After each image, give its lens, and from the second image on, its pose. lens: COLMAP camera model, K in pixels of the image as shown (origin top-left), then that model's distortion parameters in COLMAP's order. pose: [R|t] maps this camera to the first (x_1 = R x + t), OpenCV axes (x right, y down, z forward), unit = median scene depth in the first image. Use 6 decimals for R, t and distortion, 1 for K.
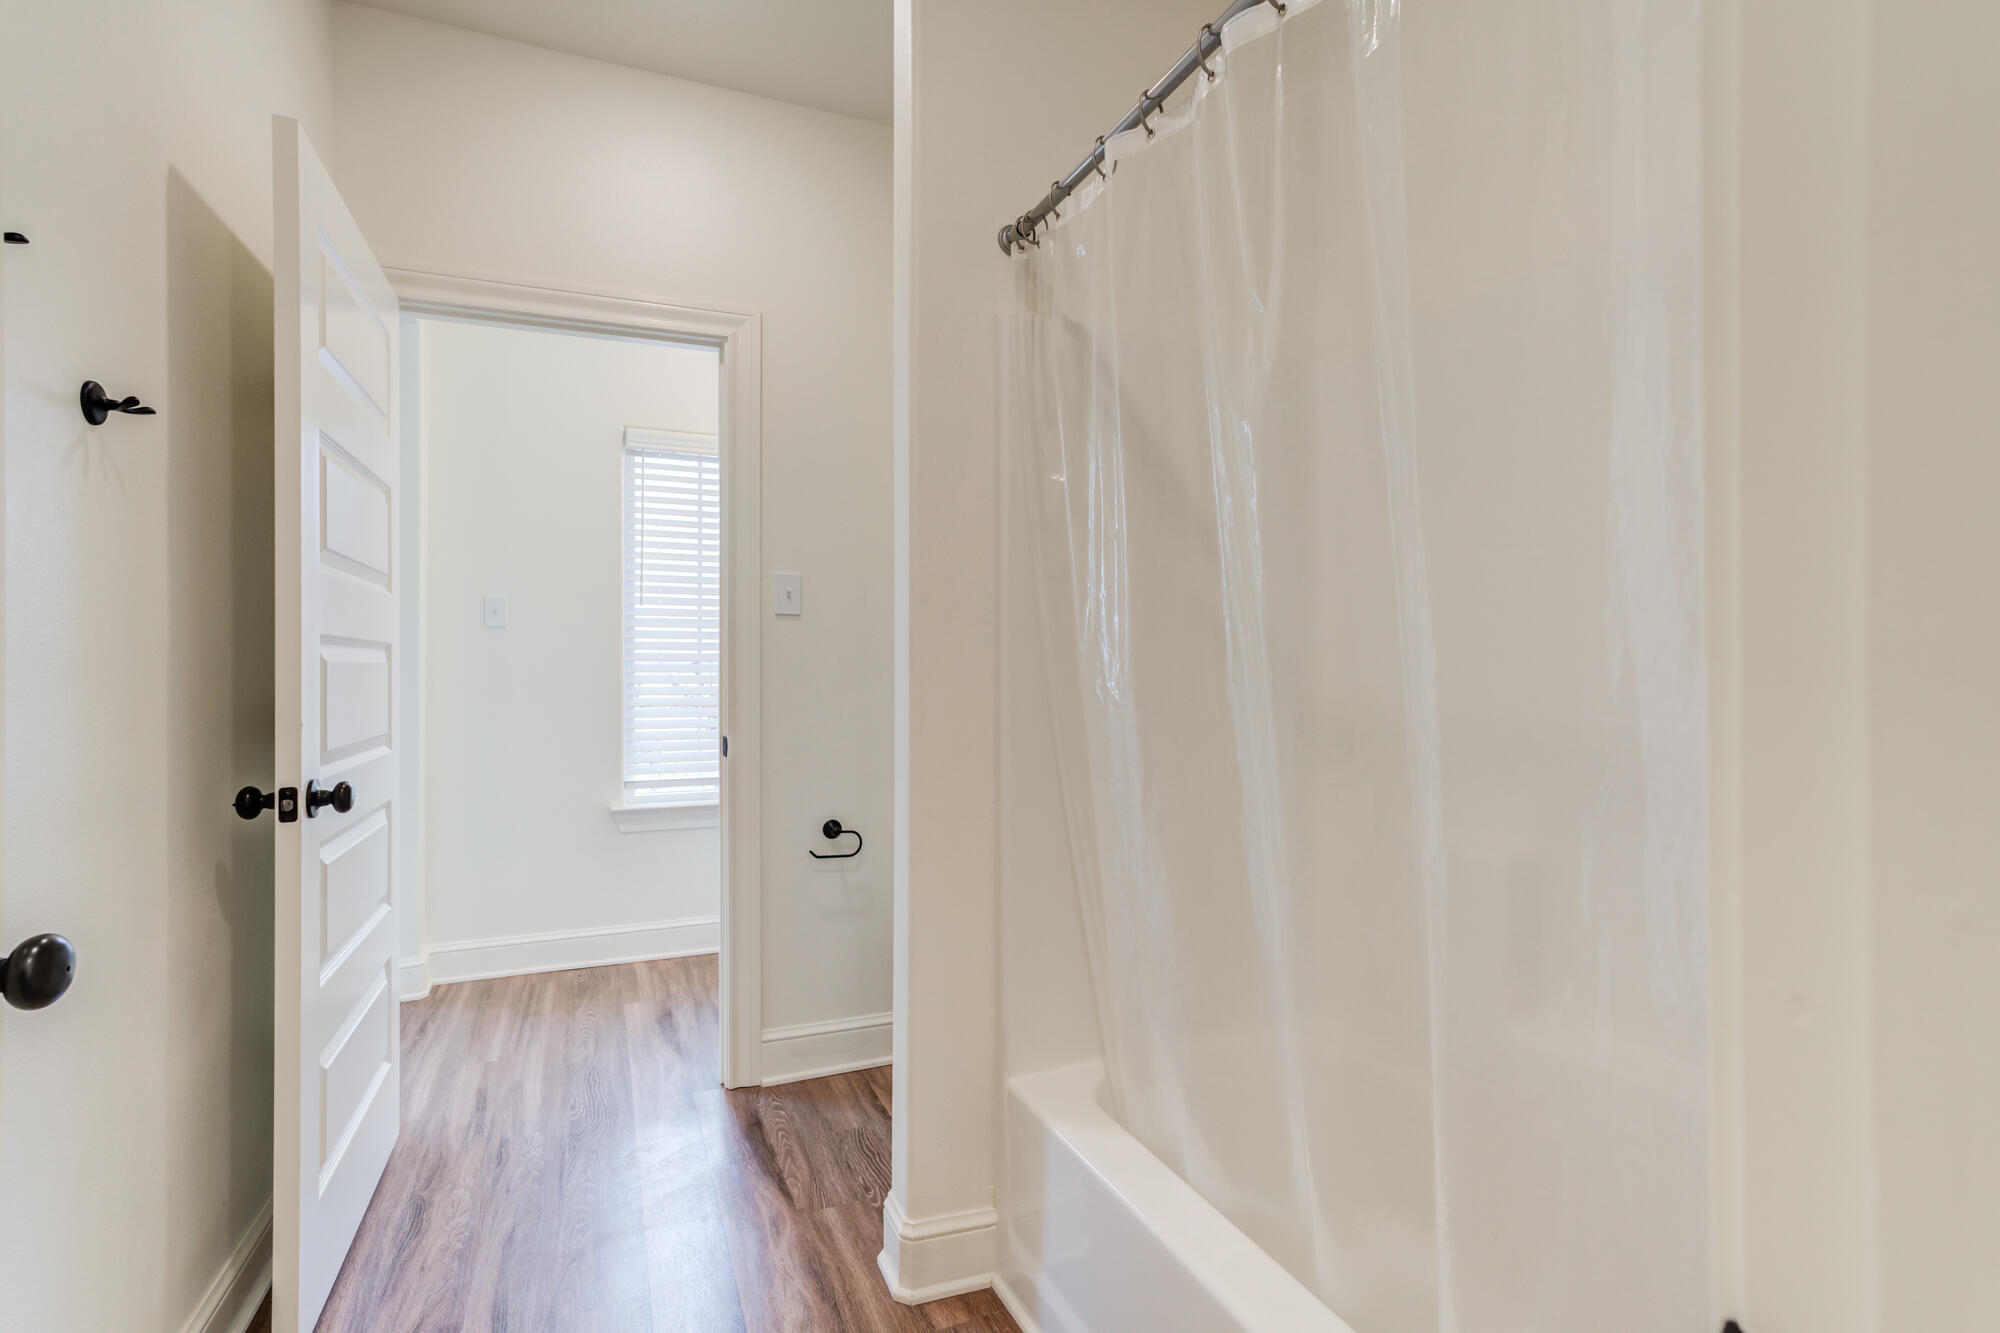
lens RADIAL K [[982.8, 0, 998.8], [0, 982.8, 652.0], [0, 0, 1]] dist [-0.002101, 0.031164]
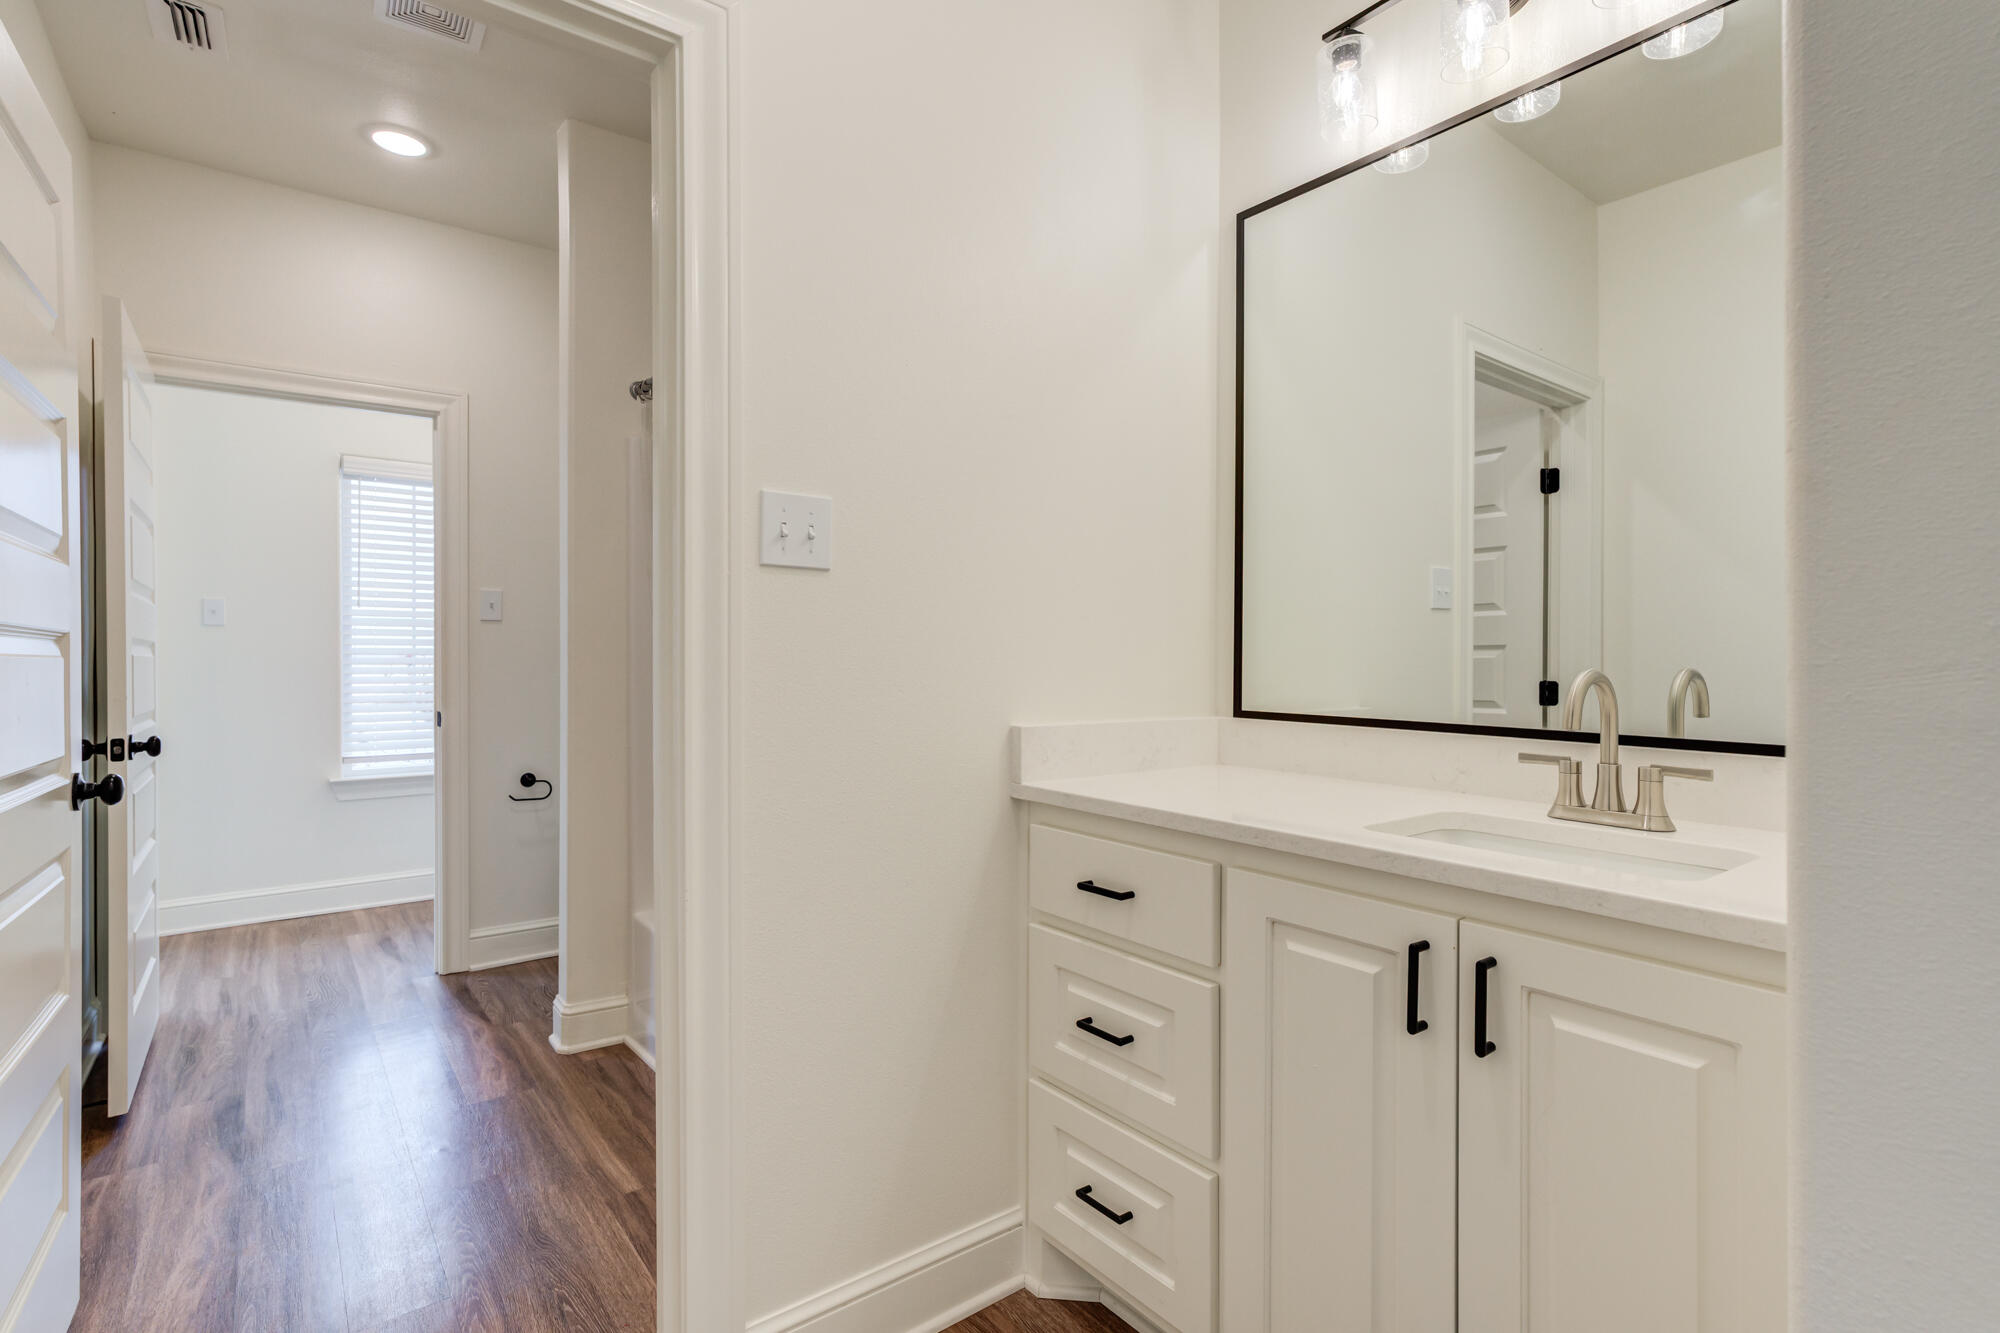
lens RADIAL K [[949.0, 0, 996.8], [0, 949.0, 651.2], [0, 0, 1]] dist [0.002566, 0.010564]
pose [[0.966852, -0.000097, 0.255338, 0.124114], [-0.001678, 0.999976, 0.006735, -0.006265], [-0.255332, -0.006940, 0.966828, -0.440577]]
